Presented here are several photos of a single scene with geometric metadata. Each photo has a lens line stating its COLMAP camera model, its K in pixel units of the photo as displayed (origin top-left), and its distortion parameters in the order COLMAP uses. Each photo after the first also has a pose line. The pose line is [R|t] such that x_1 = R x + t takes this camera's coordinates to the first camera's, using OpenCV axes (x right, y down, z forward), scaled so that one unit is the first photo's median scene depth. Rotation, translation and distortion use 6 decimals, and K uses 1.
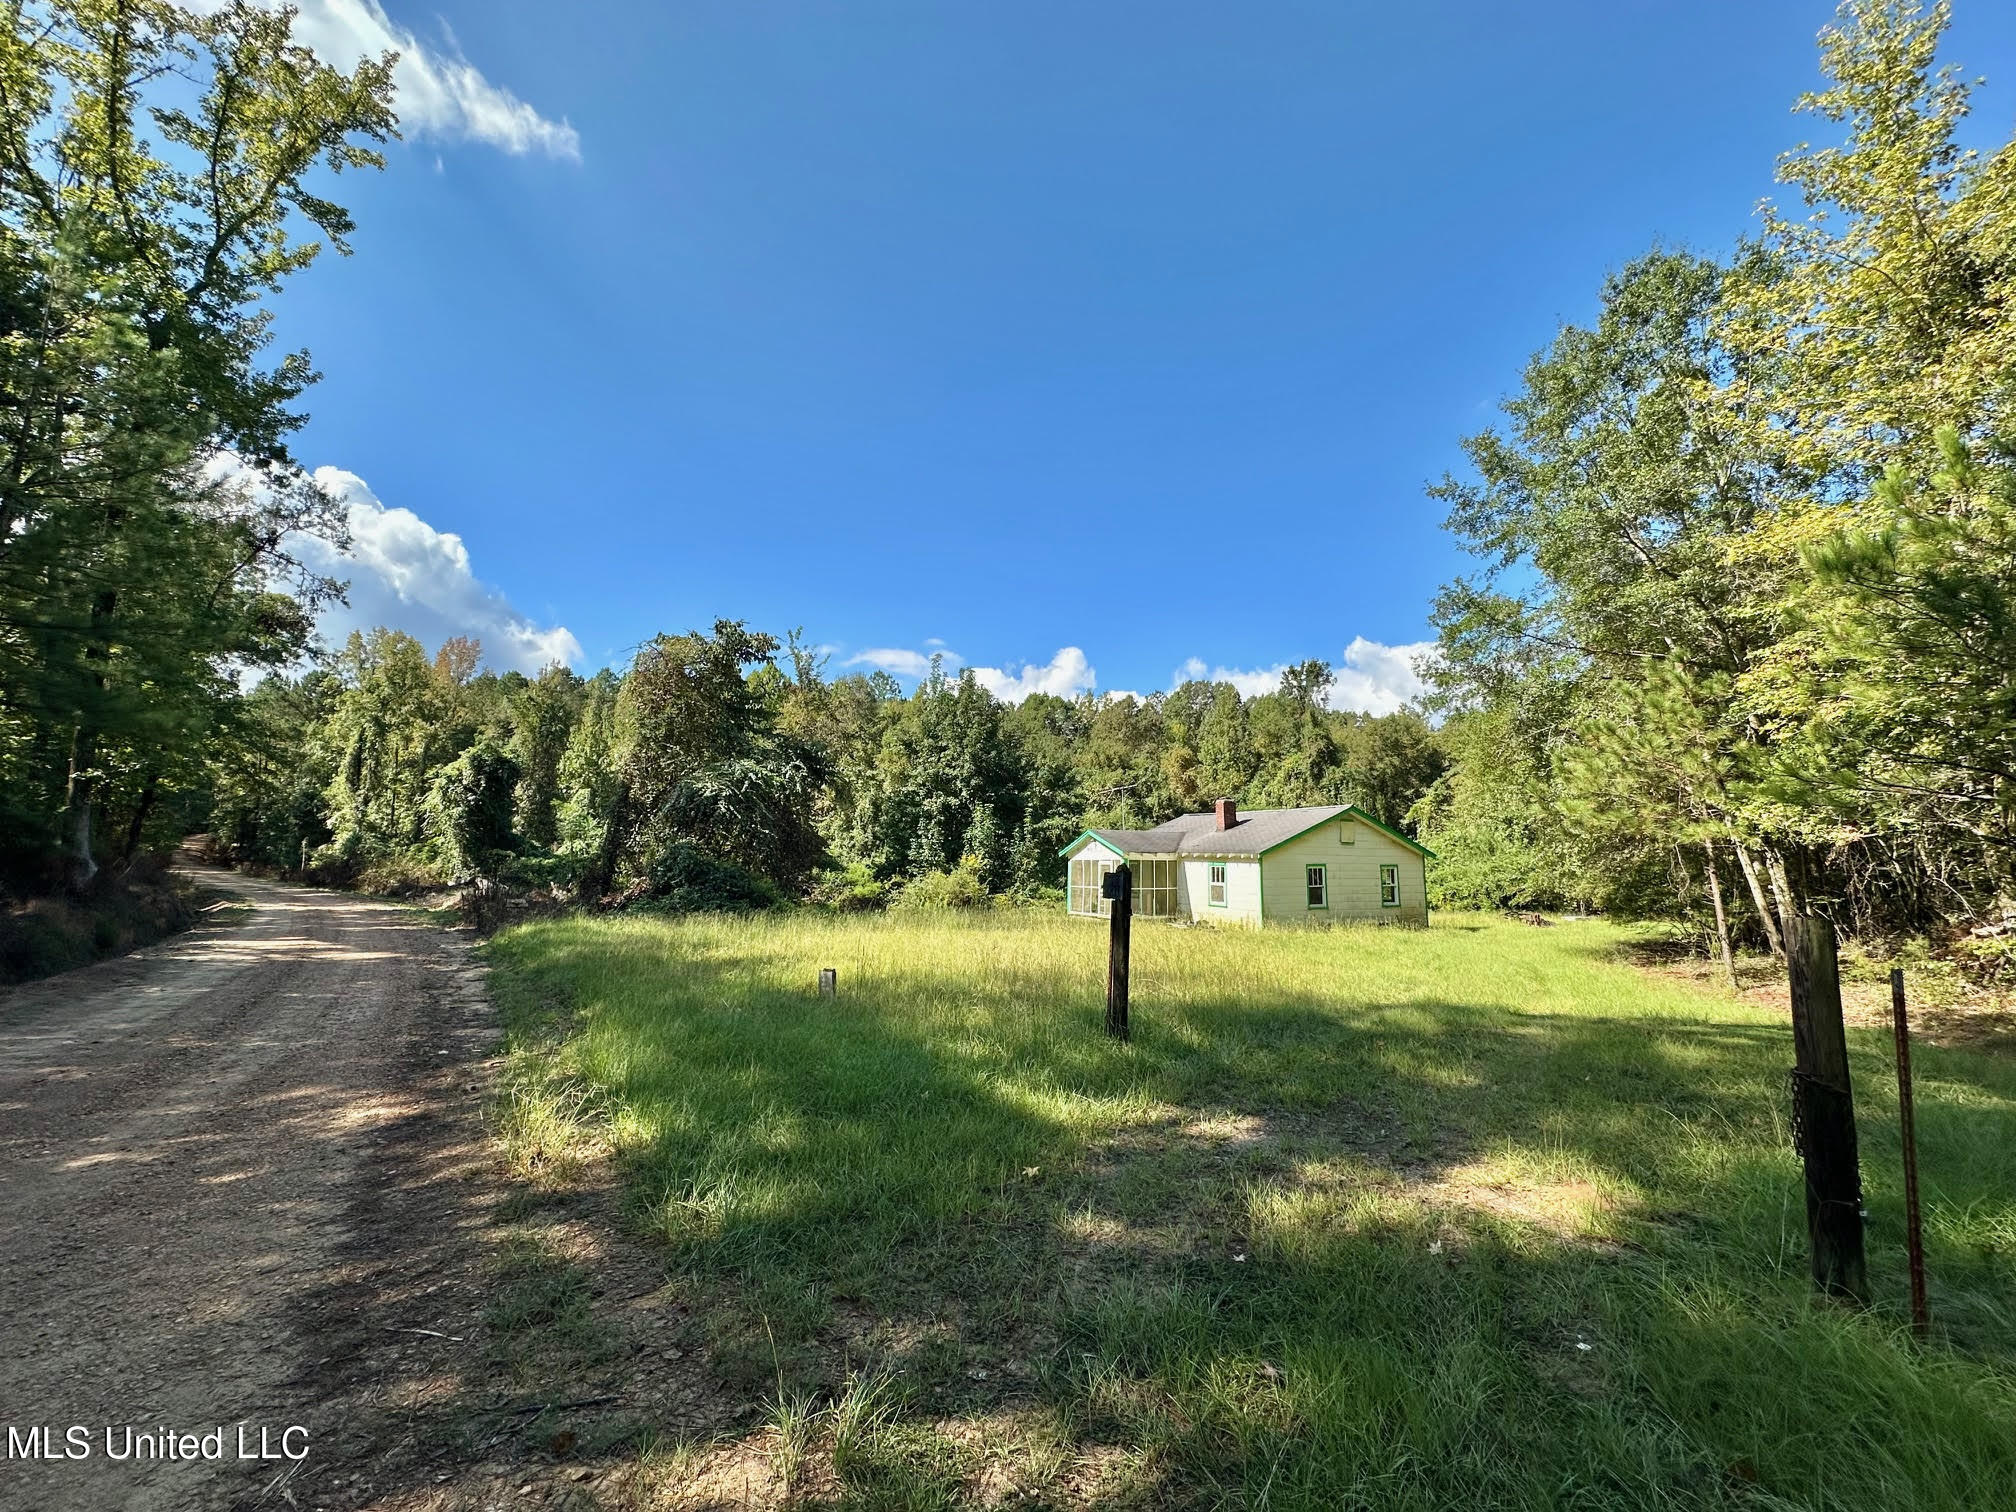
lens RADIAL K [[800.2, 0, 1008.1], [0, 800.2, 757.5], [0, 0, 1]] dist [-0.002893, 0.000477]
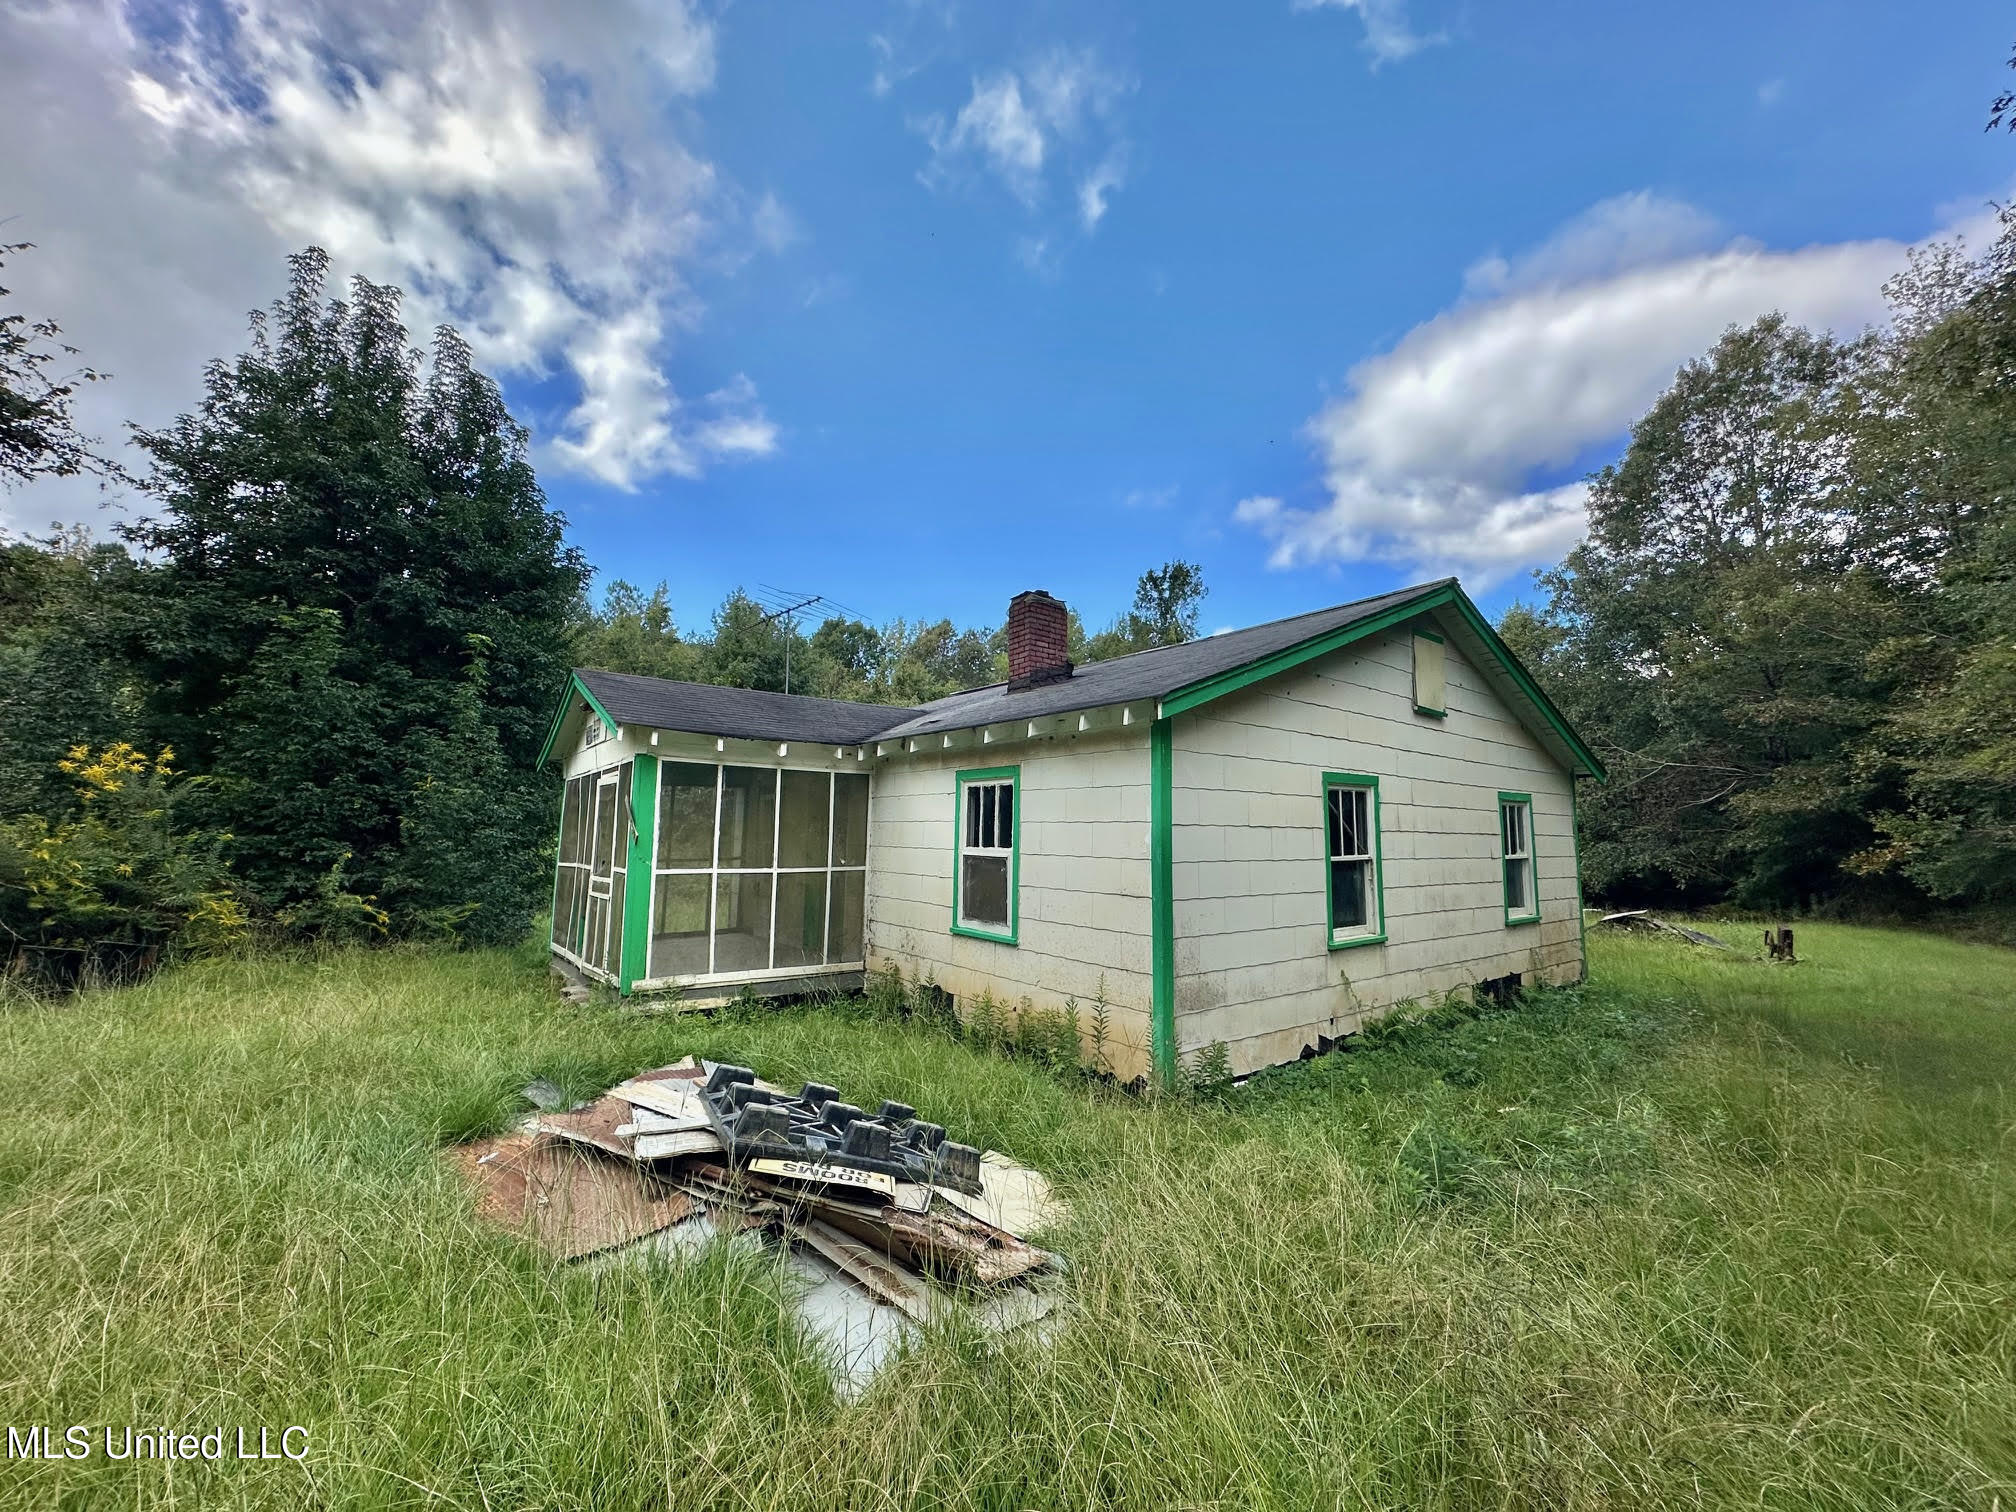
lens RADIAL K [[800.2, 0, 1008.8], [0, 800.2, 752.5], [0, 0, 1]] dist [-0.002893, 0.000477]
pose [[0.980459, 0.027351, 0.194811, 0.172698], [-0.030015, 0.999492, 0.010736, 0.098232], [-0.194418, -0.016373, 0.980782, 0.594829]]
